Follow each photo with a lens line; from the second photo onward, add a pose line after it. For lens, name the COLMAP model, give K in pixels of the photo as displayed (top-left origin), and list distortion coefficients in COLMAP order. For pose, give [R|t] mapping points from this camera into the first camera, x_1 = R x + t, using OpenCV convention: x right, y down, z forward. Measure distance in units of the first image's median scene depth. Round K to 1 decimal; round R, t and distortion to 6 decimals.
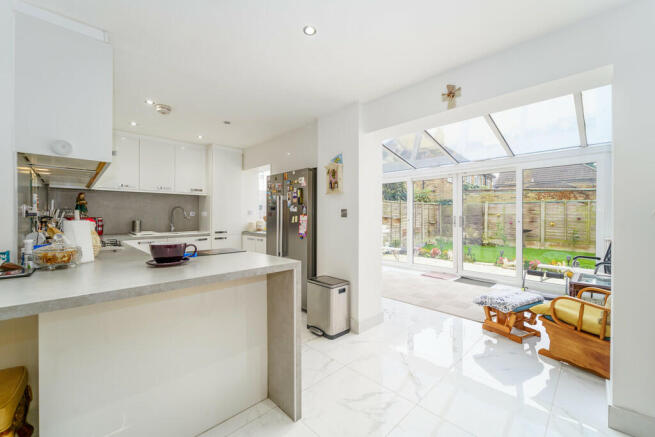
lens RADIAL K [[265.7, 0, 327.3], [0, 265.7, 215.0], [0, 0, 1]] dist [-0.000106, -0.000005]
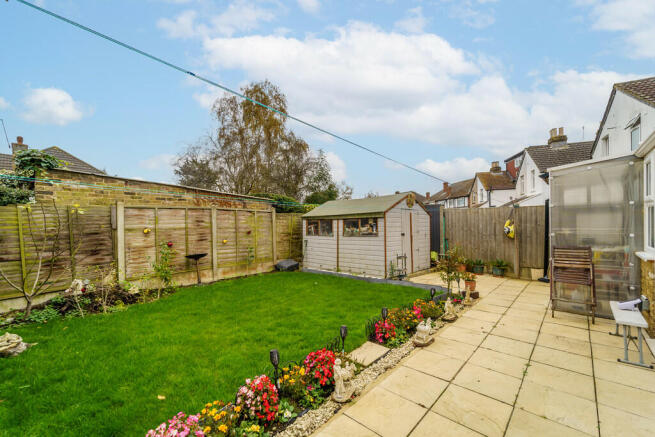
lens RADIAL K [[265.7, 0, 327.4], [0, 265.7, 218.5], [0, 0, 1]] dist [-0.000106, -0.000005]
pose [[-0.031816, 0.003261, 0.999488, 0.124042], [0.006713, 0.999973, -0.003049, -0.020336], [-0.999471, 0.006613, -0.031837, 0.674200]]
